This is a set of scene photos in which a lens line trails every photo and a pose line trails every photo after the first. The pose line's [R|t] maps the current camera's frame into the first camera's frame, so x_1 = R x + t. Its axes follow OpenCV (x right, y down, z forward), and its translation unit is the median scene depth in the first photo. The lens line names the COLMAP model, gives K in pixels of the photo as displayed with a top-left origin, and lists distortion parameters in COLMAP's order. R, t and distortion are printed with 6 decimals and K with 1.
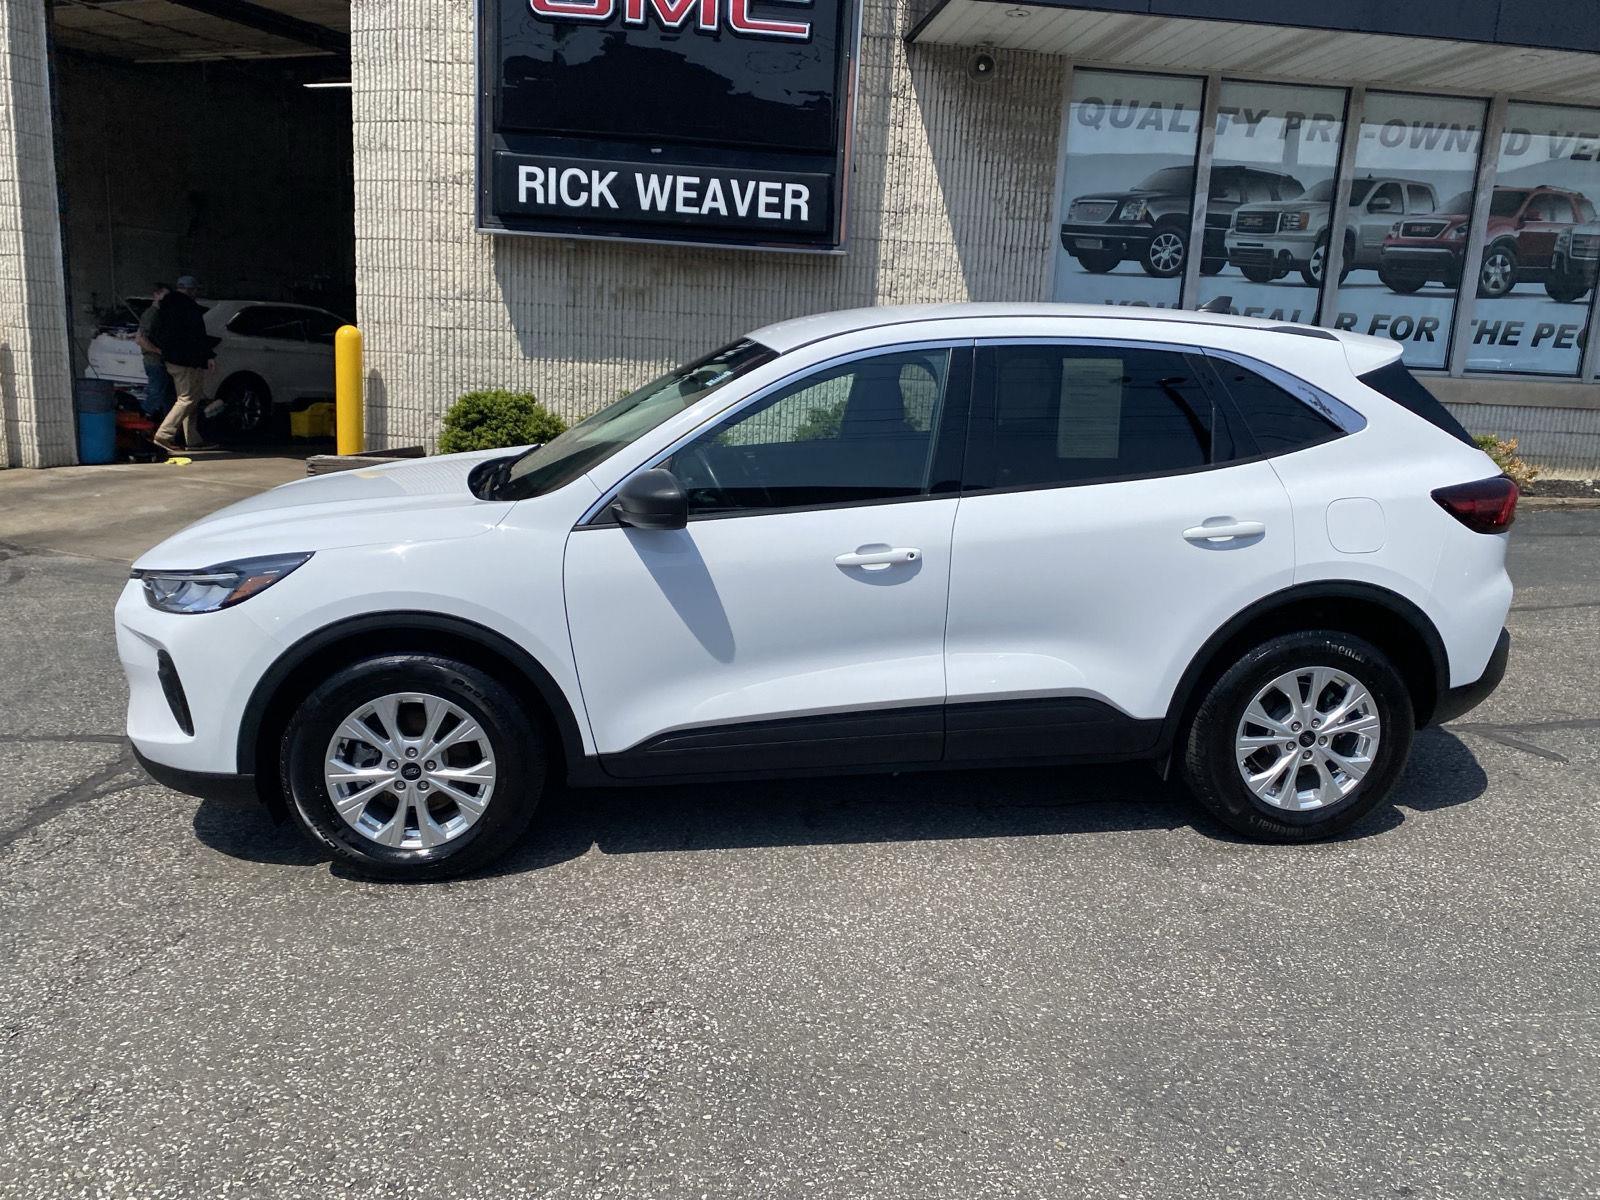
lens RADIAL K [[1218.8, 0, 792.1], [0, 1218.8, 585.5], [0, 0, 1]] dist [0.023476, -0.017049]
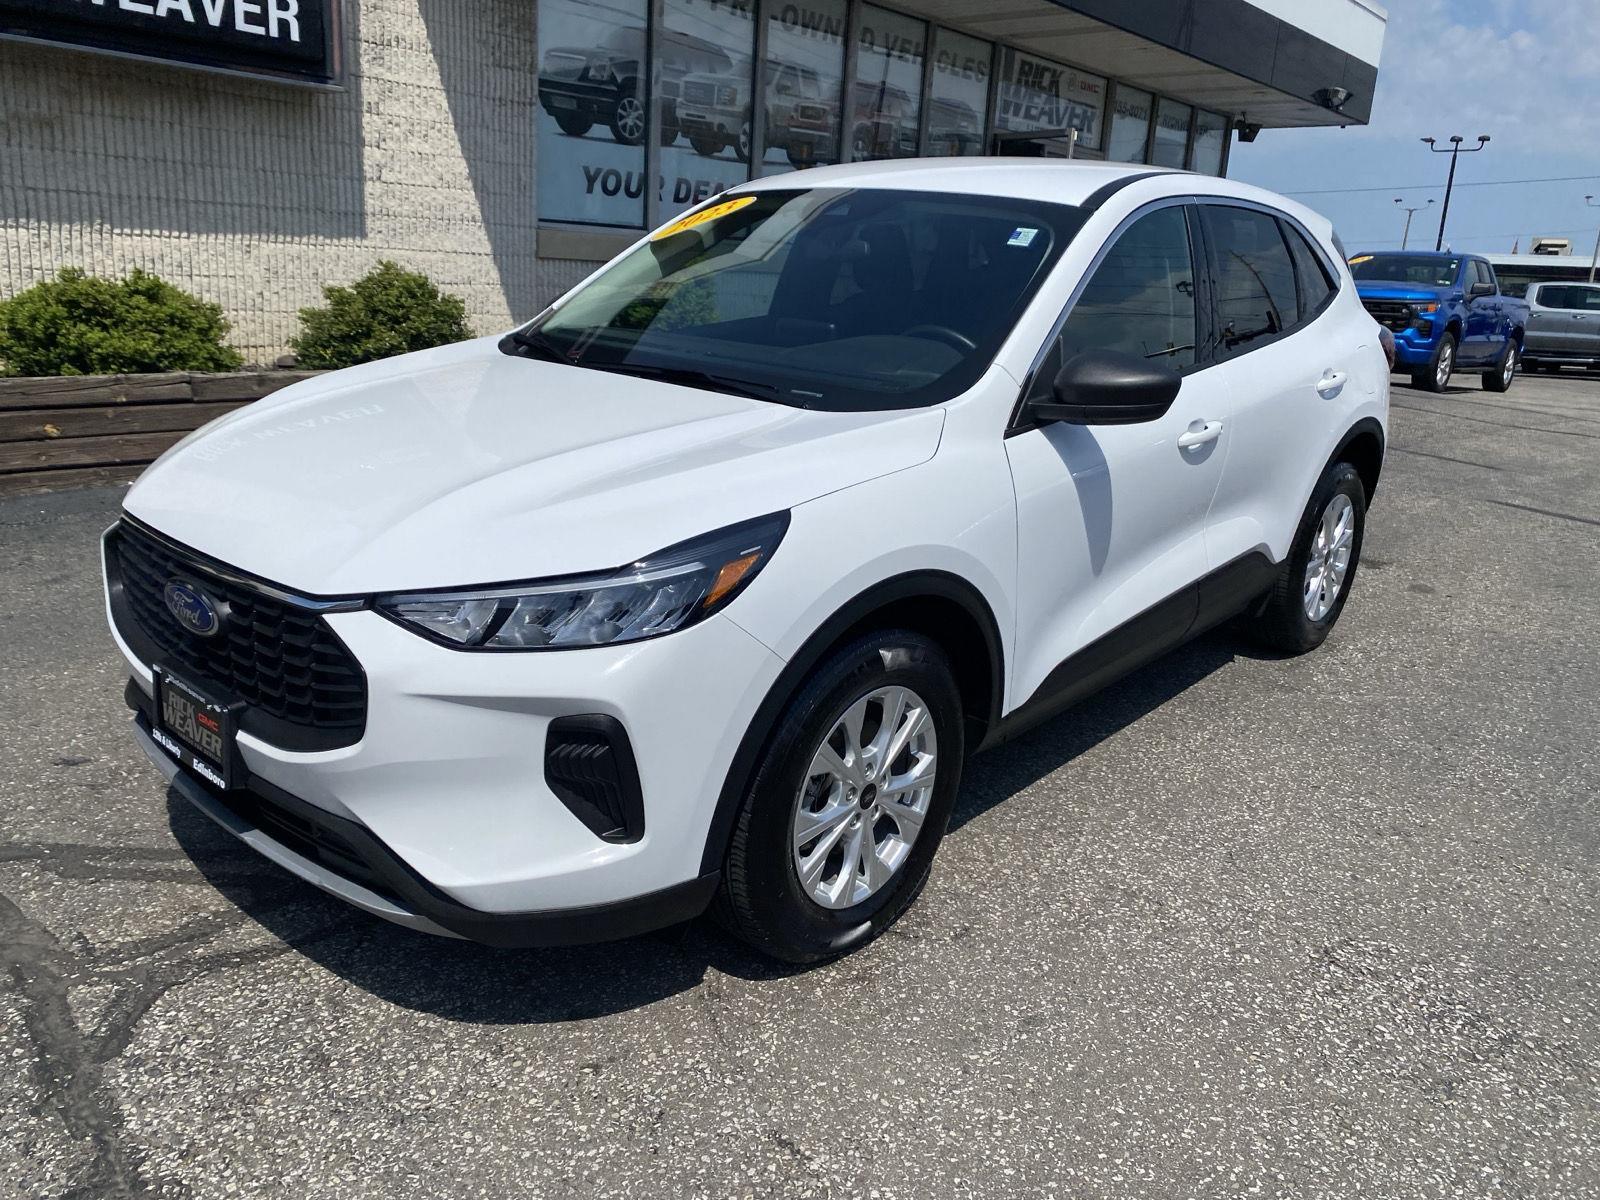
lens RADIAL K [[1218.8, 0, 788.0], [0, 1218.8, 580.5], [0, 0, 1]] dist [0.023476, -0.017049]
pose [[0.749337, -0.173375, 0.639089, -0.316786], [0.114990, 0.984523, 0.132259, -0.029502], [-0.652128, -0.025617, 0.757676, 0.200240]]
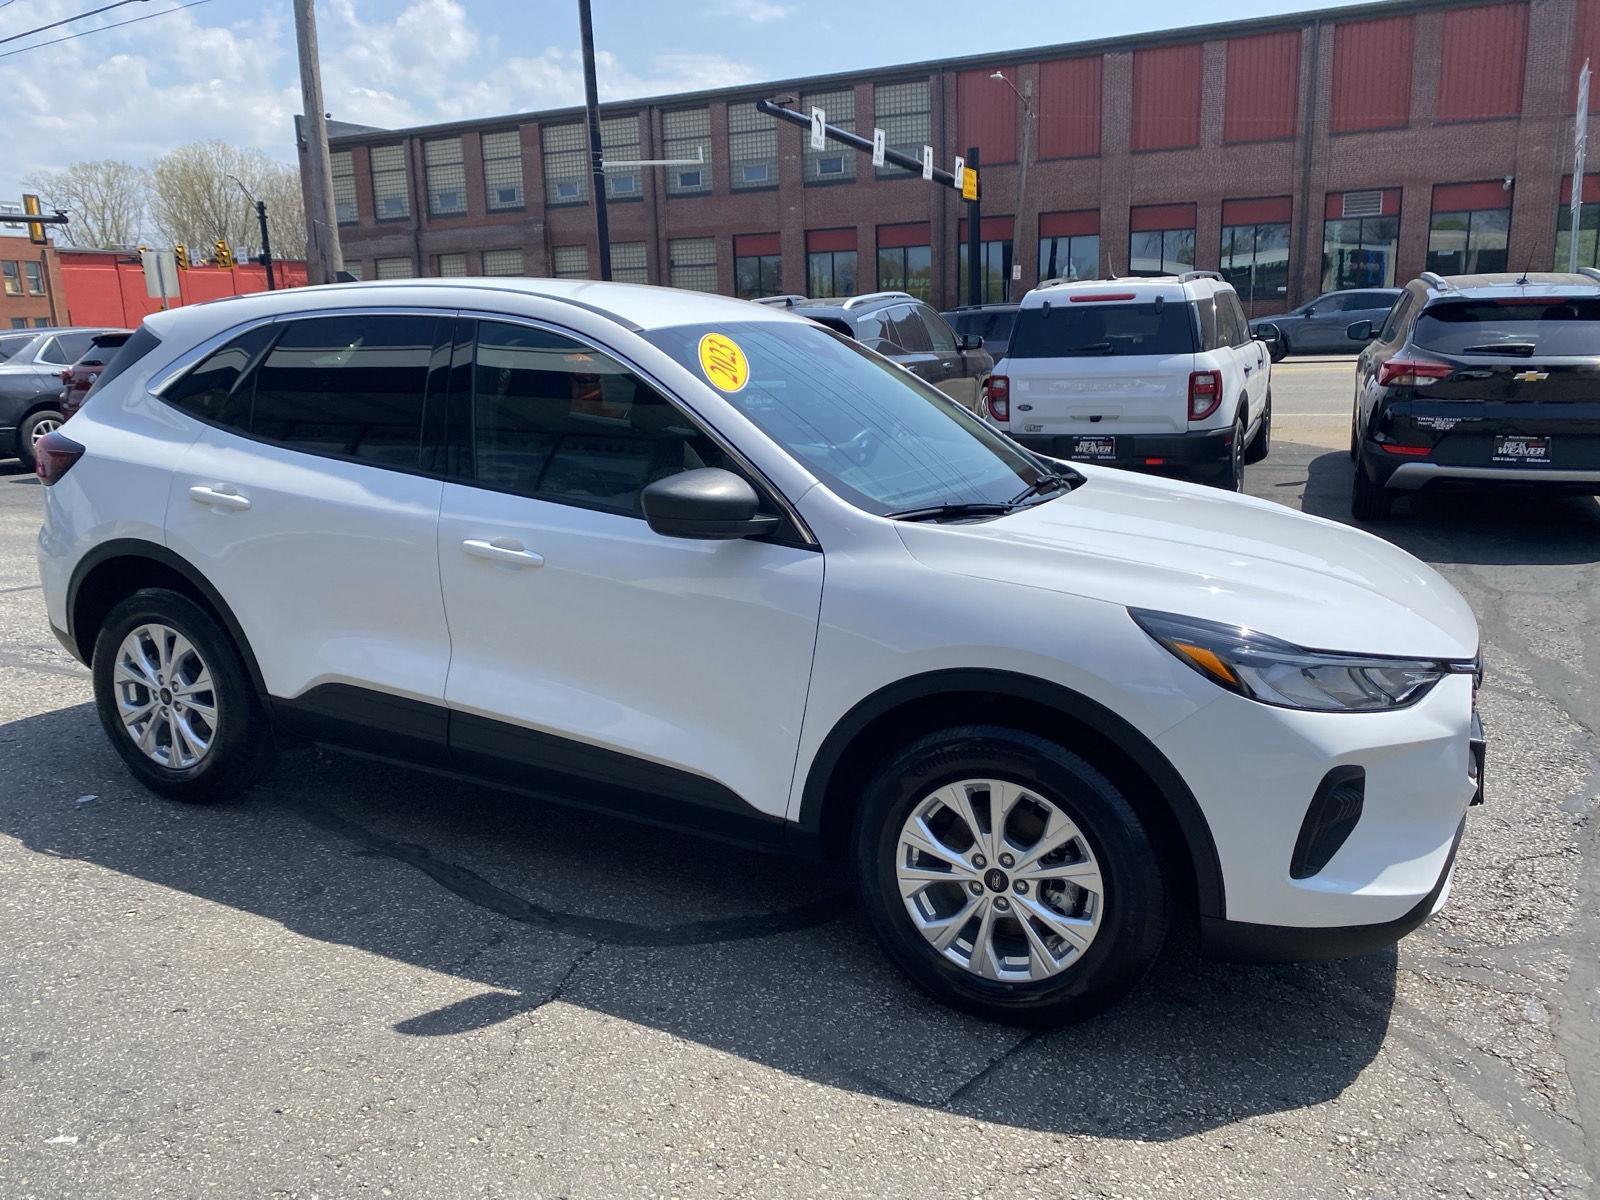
lens RADIAL K [[1218.8, 0, 783.6], [0, 1218.8, 590.5], [0, 0, 1]] dist [0.023476, -0.017049]
pose [[-0.843053, -0.136192, 0.520301, -0.257682], [0.096961, 0.913070, 0.396108, -0.182234], [-0.529018, 0.384389, -0.756561, 0.845104]]
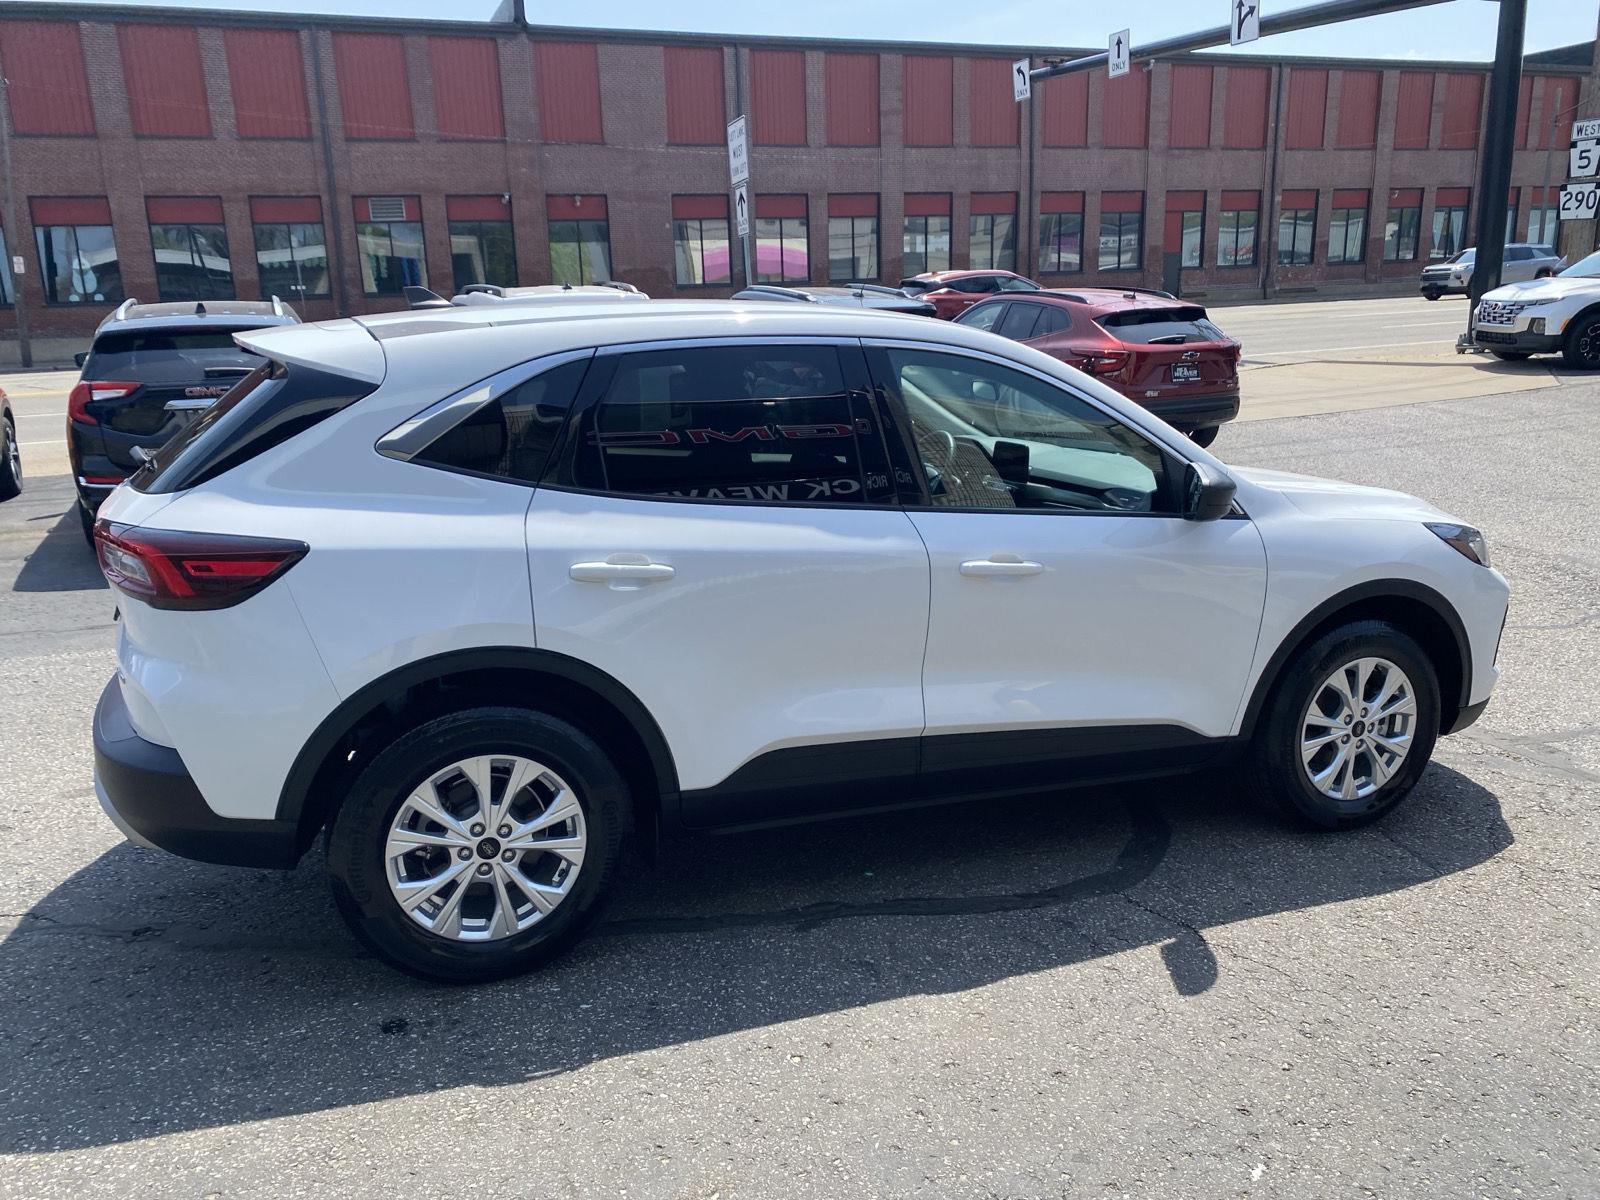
lens RADIAL K [[1218.8, 0, 804.9], [0, 1218.8, 595.1], [0, 0, 1]] dist [0.023476, -0.017049]
pose [[-0.967172, 0.044376, -0.250218, 0.160479], [-0.065593, 0.907676, 0.414514, -0.202493], [0.245511, 0.417319, -0.874968, 0.931365]]
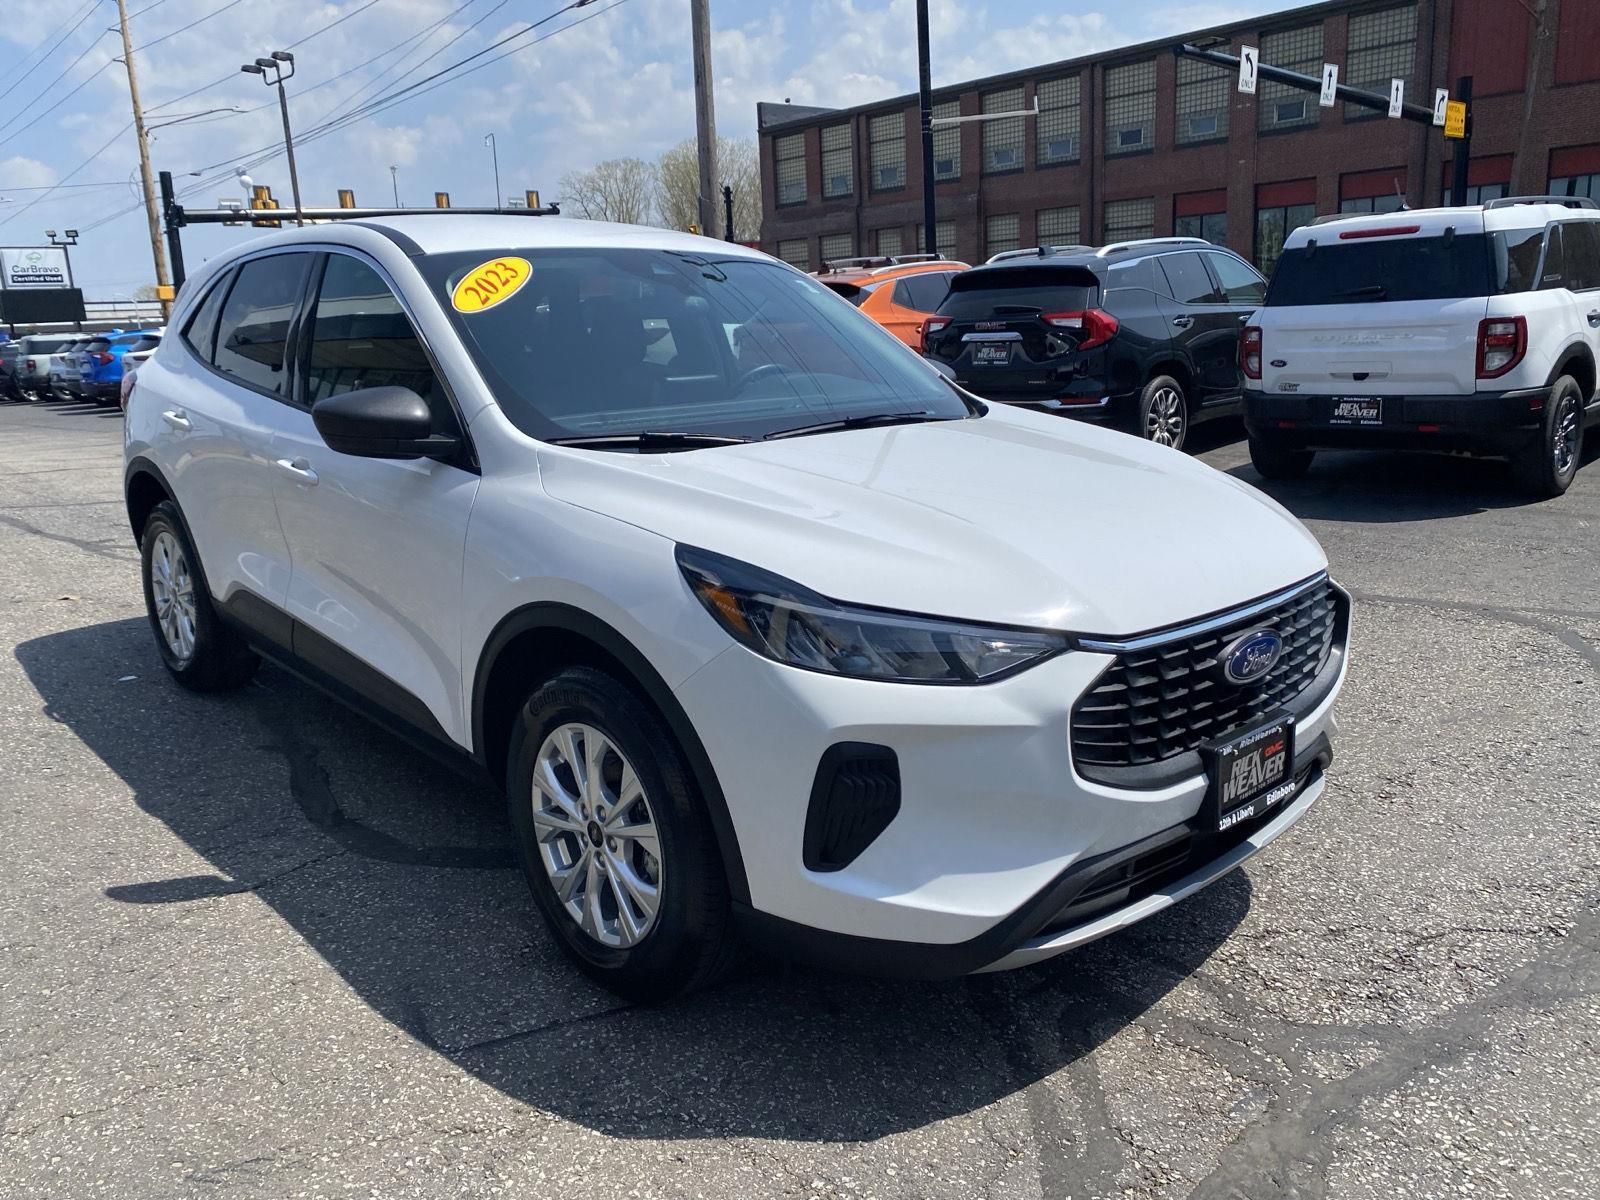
lens RADIAL K [[1218.8, 0, 775.0], [0, 1218.8, 589.6], [0, 0, 1]] dist [0.023476, -0.017049]
pose [[-0.586720, -0.196859, 0.785497, -0.393692], [0.179010, 0.914475, 0.362893, -0.135081], [-0.789756, 0.353528, -0.501301, 0.697331]]
